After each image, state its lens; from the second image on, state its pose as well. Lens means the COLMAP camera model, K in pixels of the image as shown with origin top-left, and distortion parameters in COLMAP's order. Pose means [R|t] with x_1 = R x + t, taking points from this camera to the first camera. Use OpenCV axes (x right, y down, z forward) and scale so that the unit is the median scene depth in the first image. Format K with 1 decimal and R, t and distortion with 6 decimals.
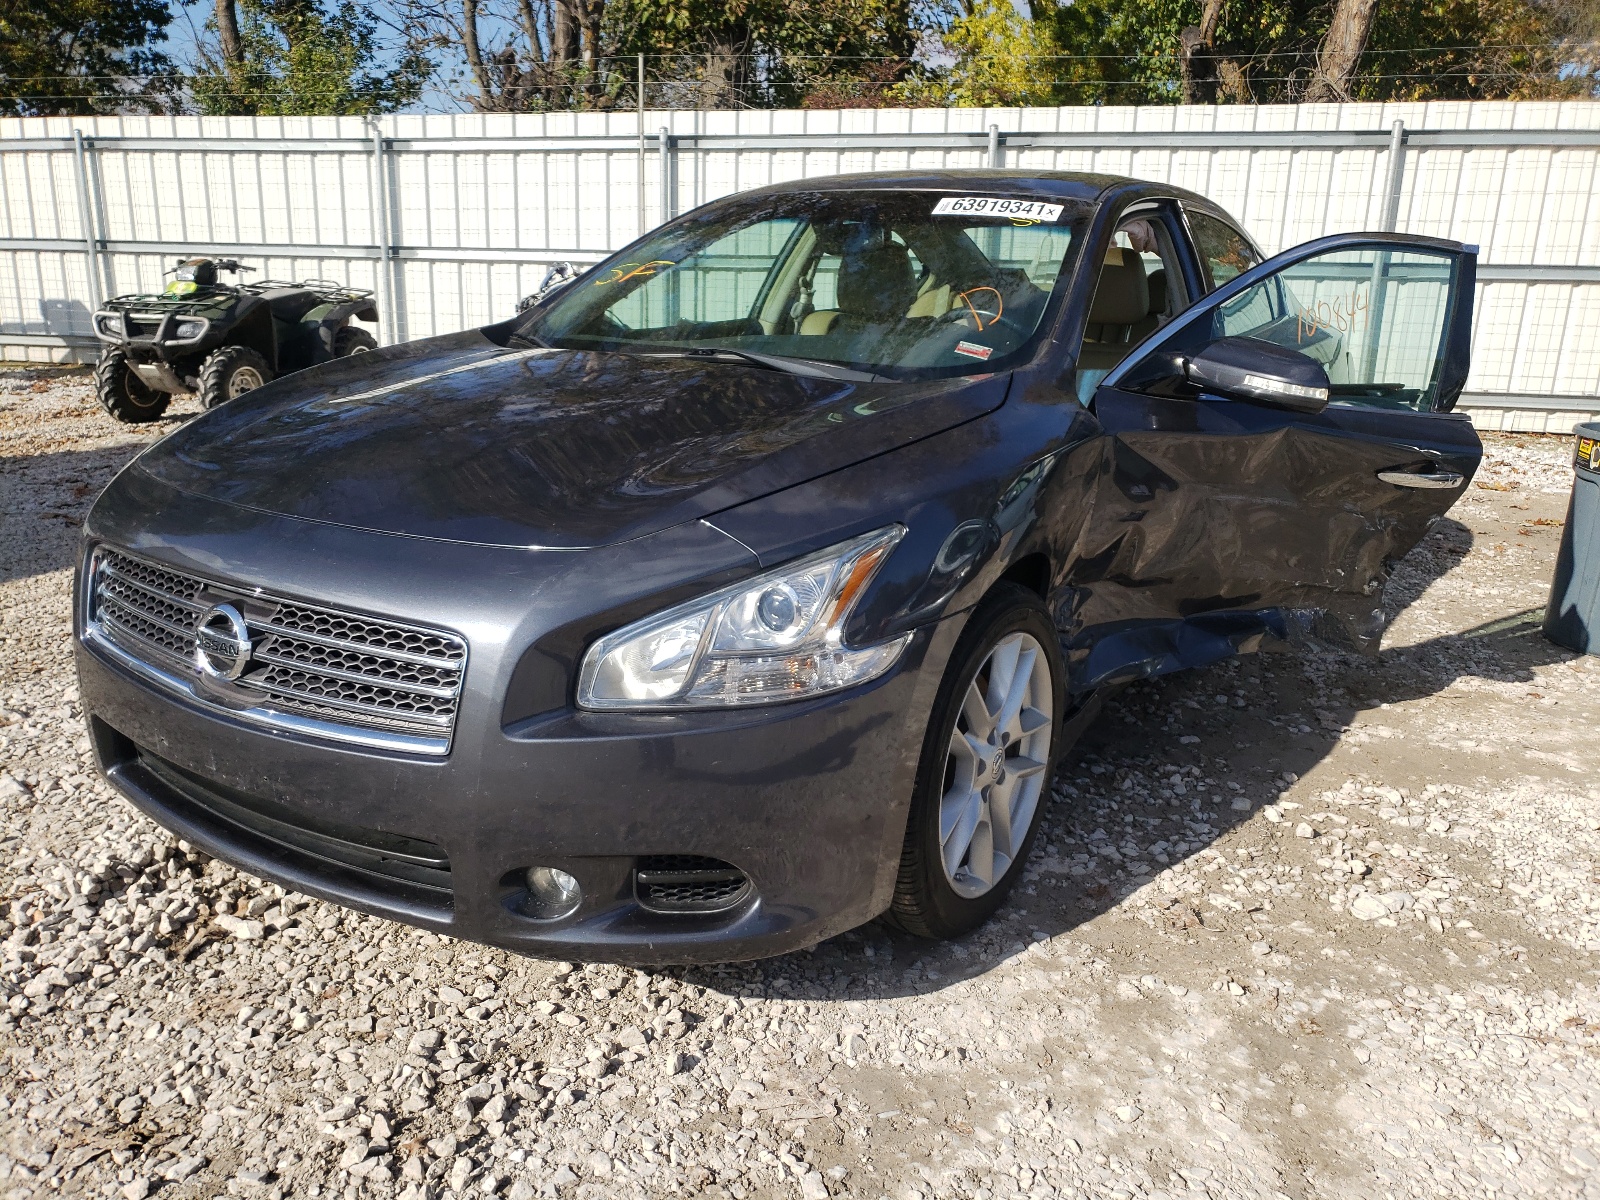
lens RADIAL K [[1225.6, 0, 800.0], [0, 1225.6, 600.0], [0, 0, 1]] dist [0.003312, -0.005233]
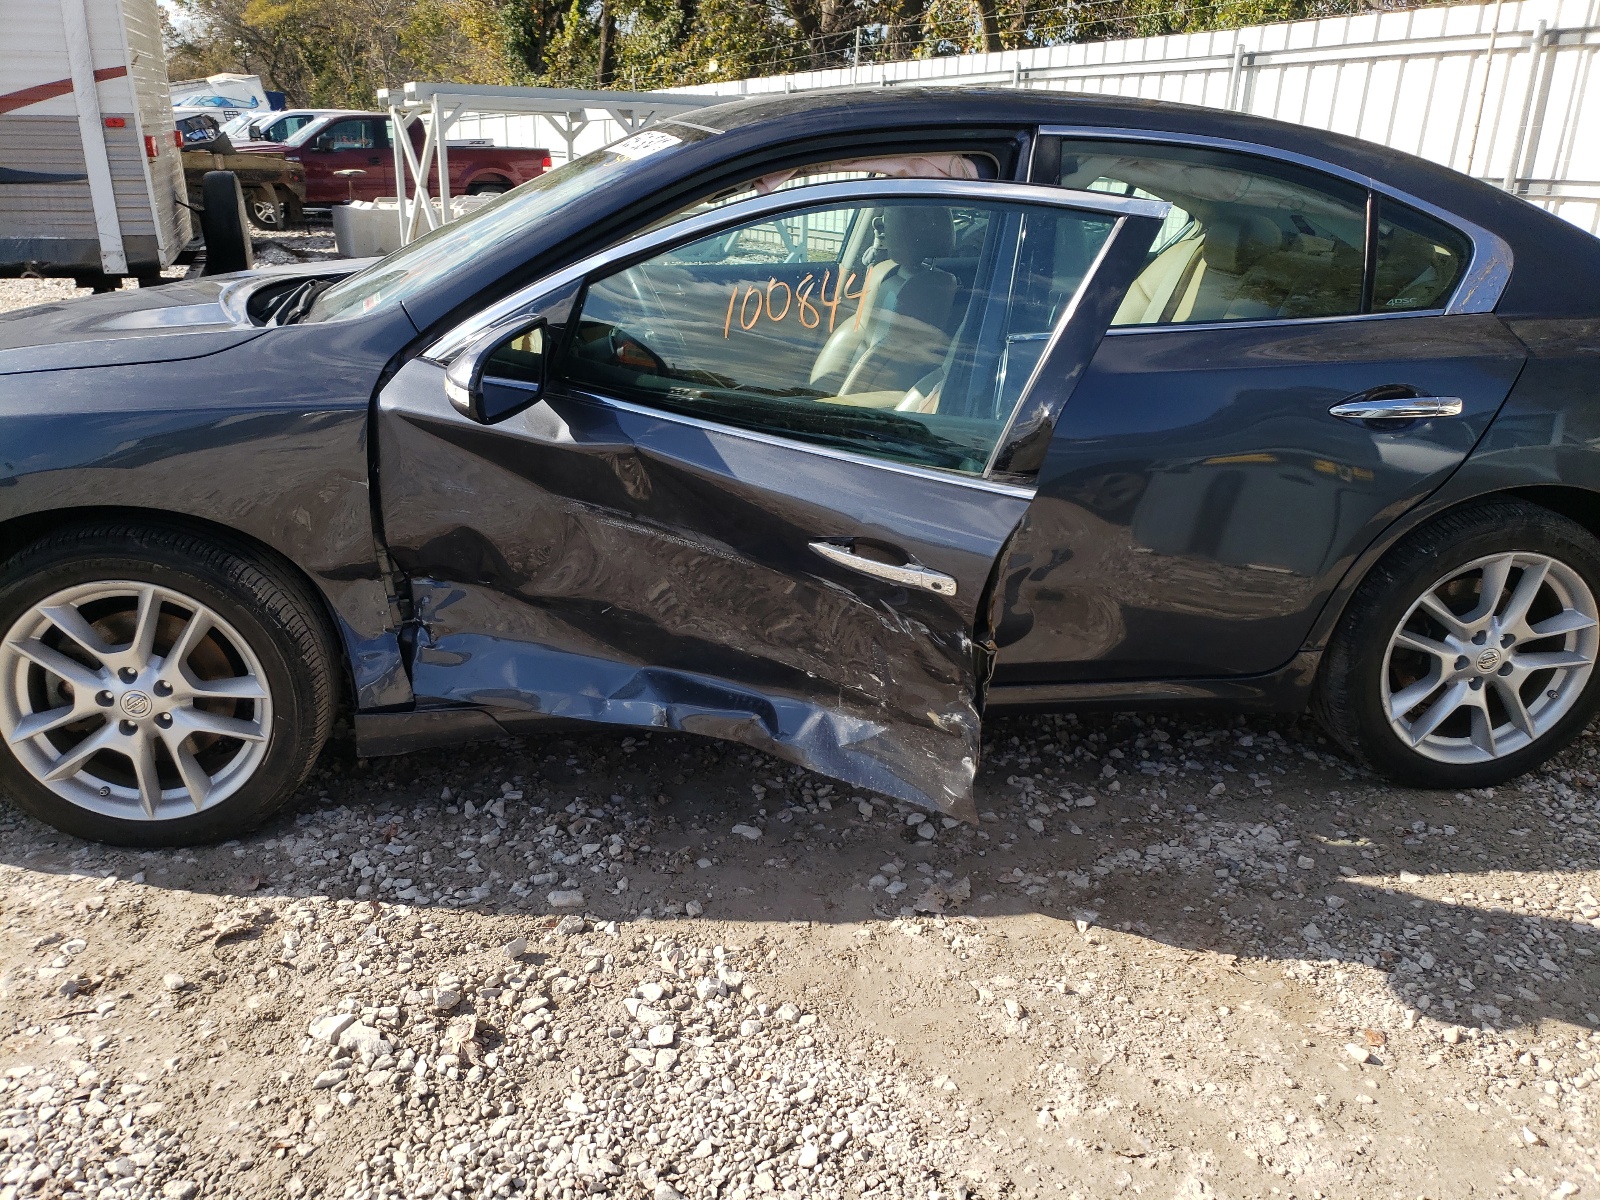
lens RADIAL K [[1225.6, 0, 800.0], [0, 1225.6, 600.0], [0, 0, 1]] dist [0.003312, -0.005233]
pose [[0.645103, 0.262595, -0.717556, 0.245034], [-0.214054, 0.963597, 0.160195, -0.047849], [0.733501, 0.050254, 0.677828, 0.128950]]
